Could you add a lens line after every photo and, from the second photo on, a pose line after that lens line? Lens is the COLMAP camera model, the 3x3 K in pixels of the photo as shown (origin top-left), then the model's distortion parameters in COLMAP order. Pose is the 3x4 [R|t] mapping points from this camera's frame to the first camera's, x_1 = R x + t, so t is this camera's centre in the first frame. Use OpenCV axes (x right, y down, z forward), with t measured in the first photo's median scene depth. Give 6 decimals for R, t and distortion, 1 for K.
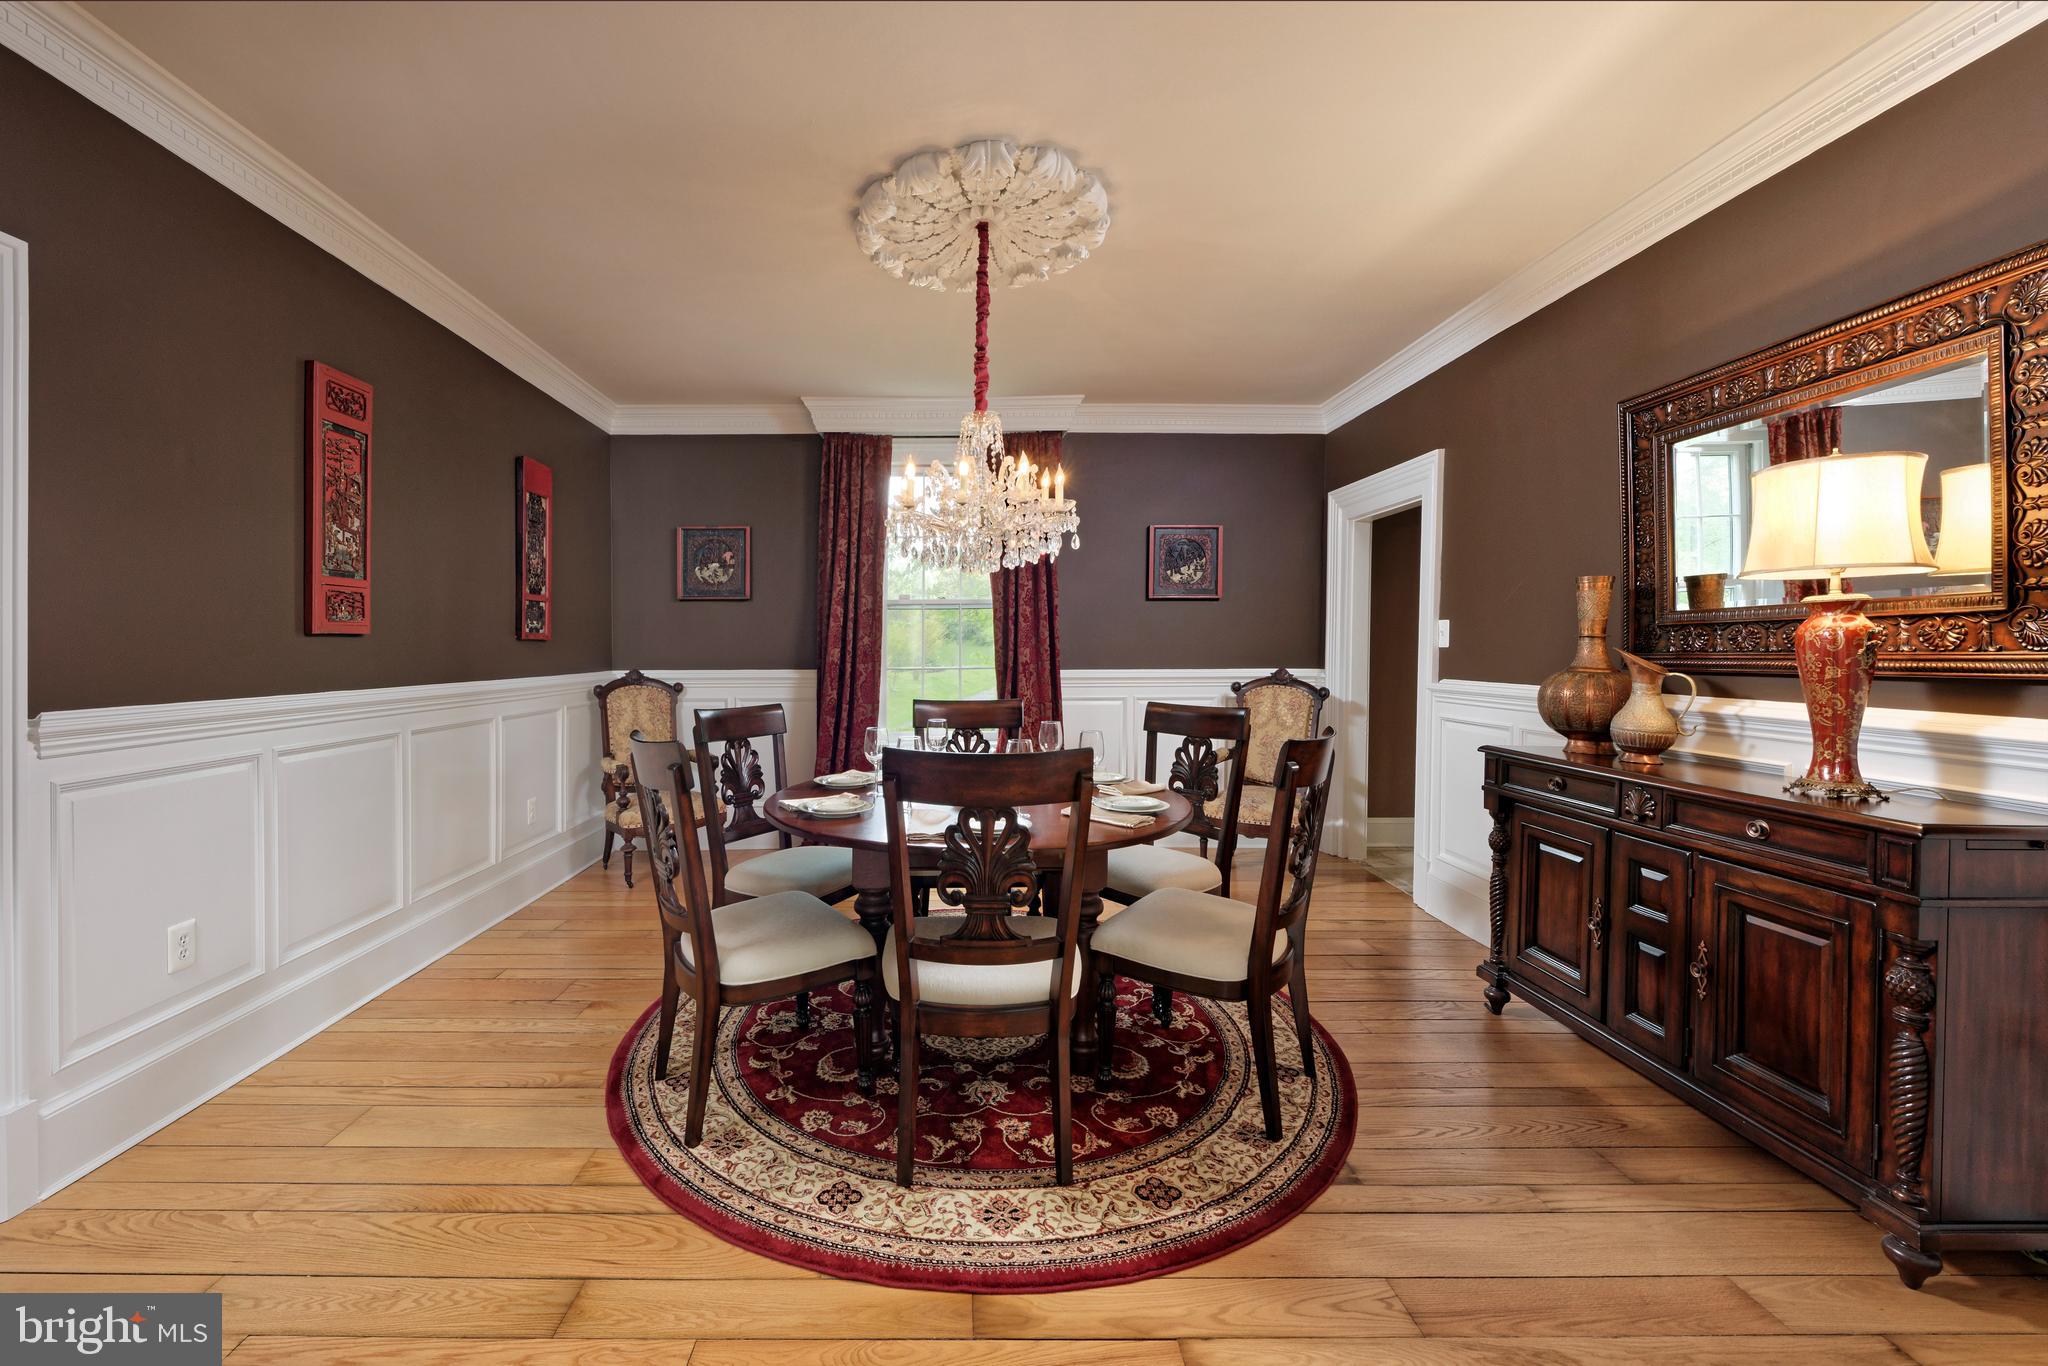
lens RADIAL K [[877.9, 0, 876.4], [0, 877.9, 668.7], [0, 0, 1]] dist [0.001570, -0.003979]
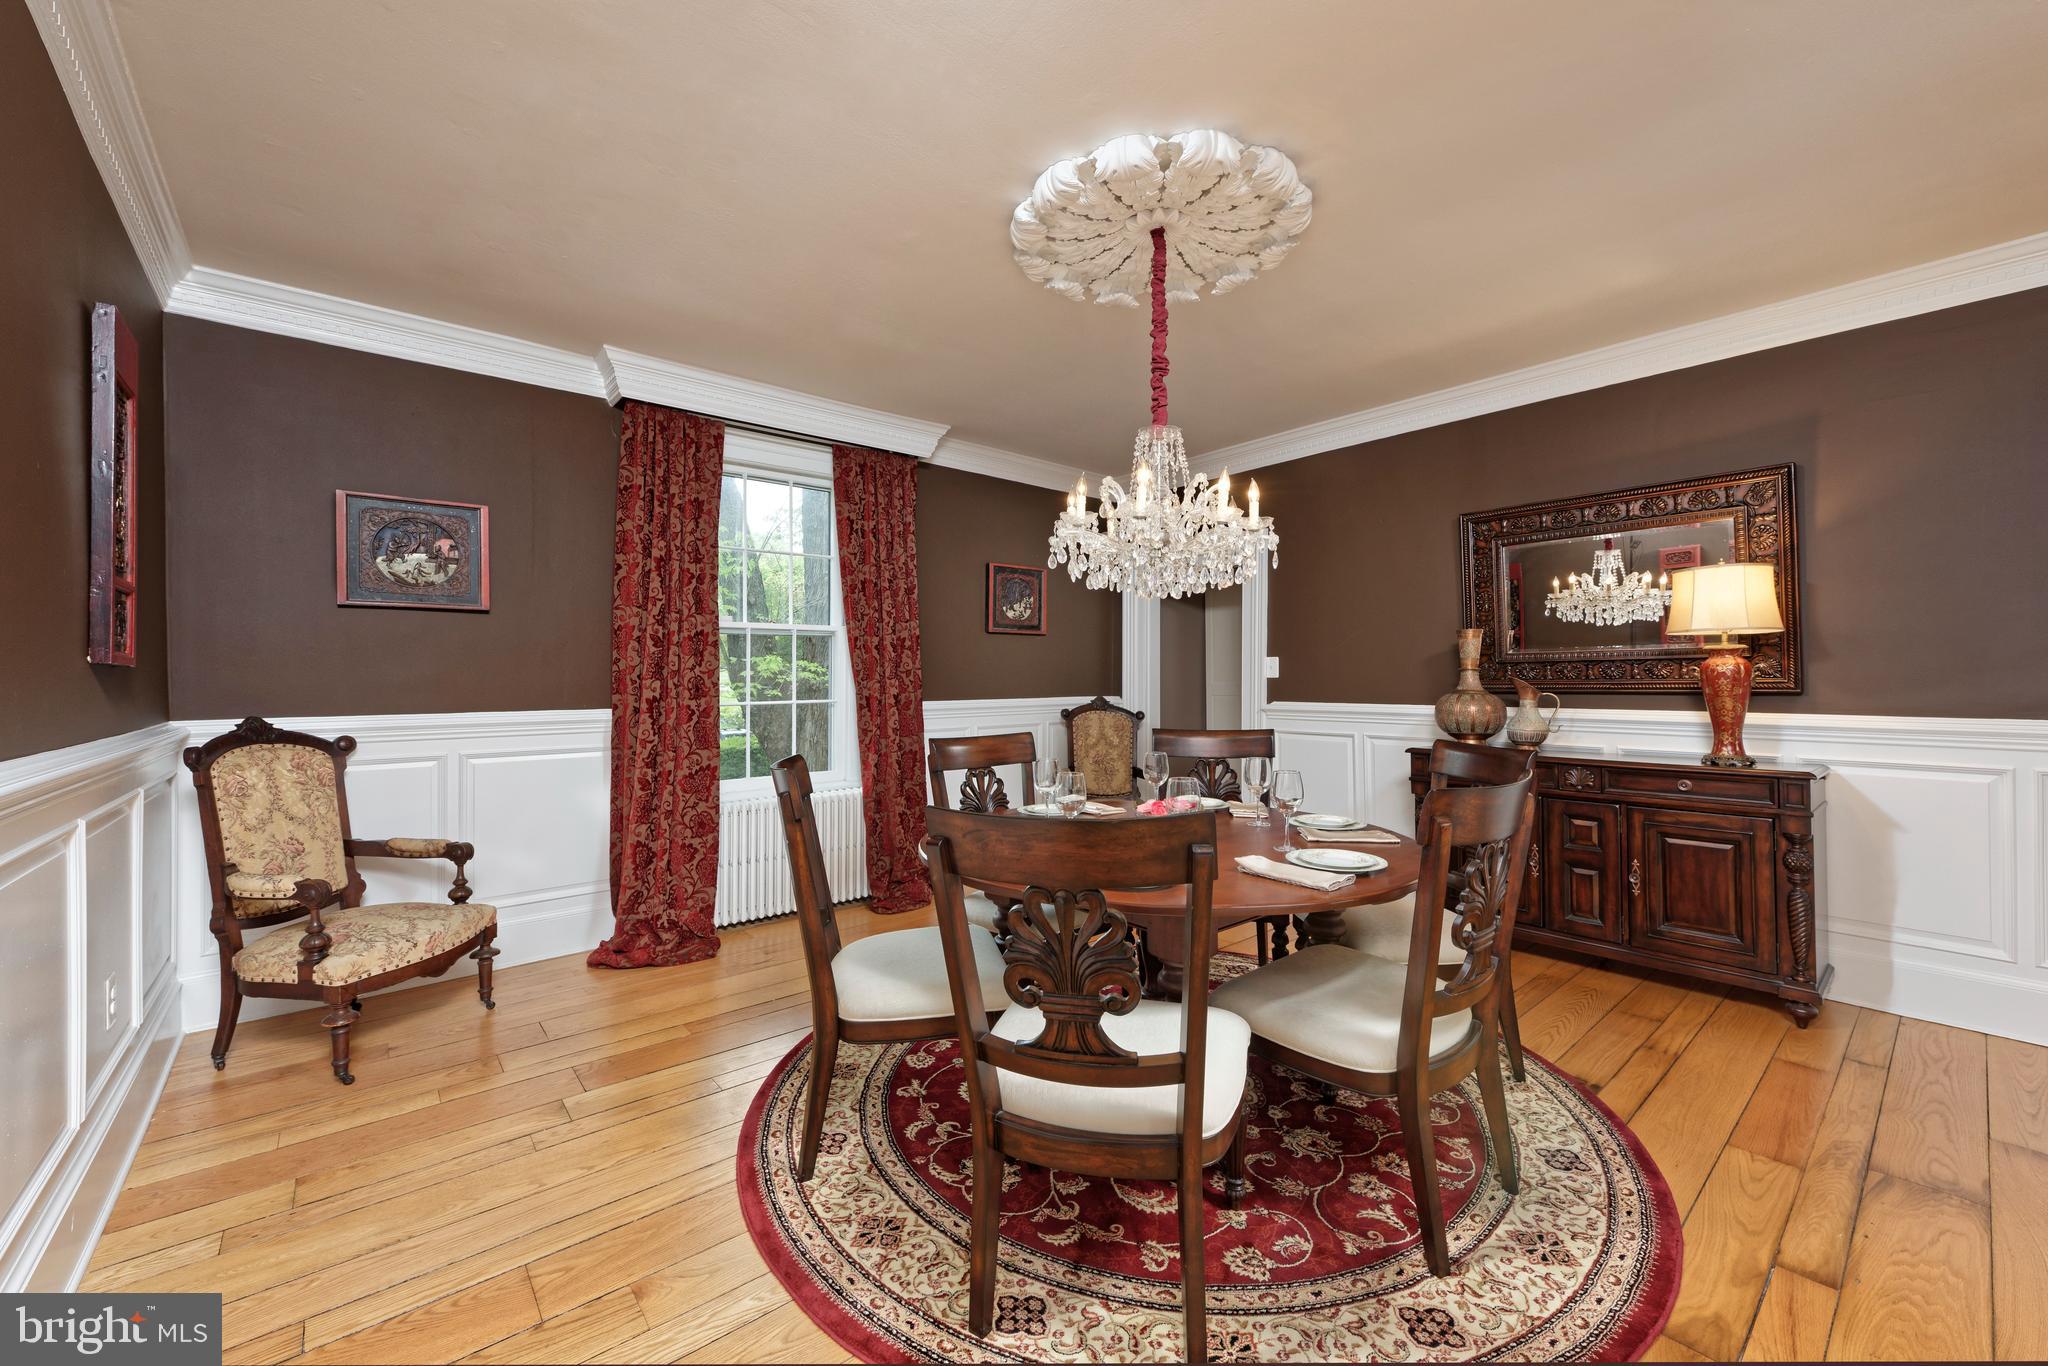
lens RADIAL K [[810.7, 0, 1024.0], [0, 810.7, 683.0], [0, 0, 1]] dist [-0.001628, -0.000531]
pose [[0.706045, -0.005101, 0.708149, -0.710360], [0.020320, 0.999708, -0.013058, -0.011265], [-0.707876, 0.023610, 0.705943, 0.586646]]
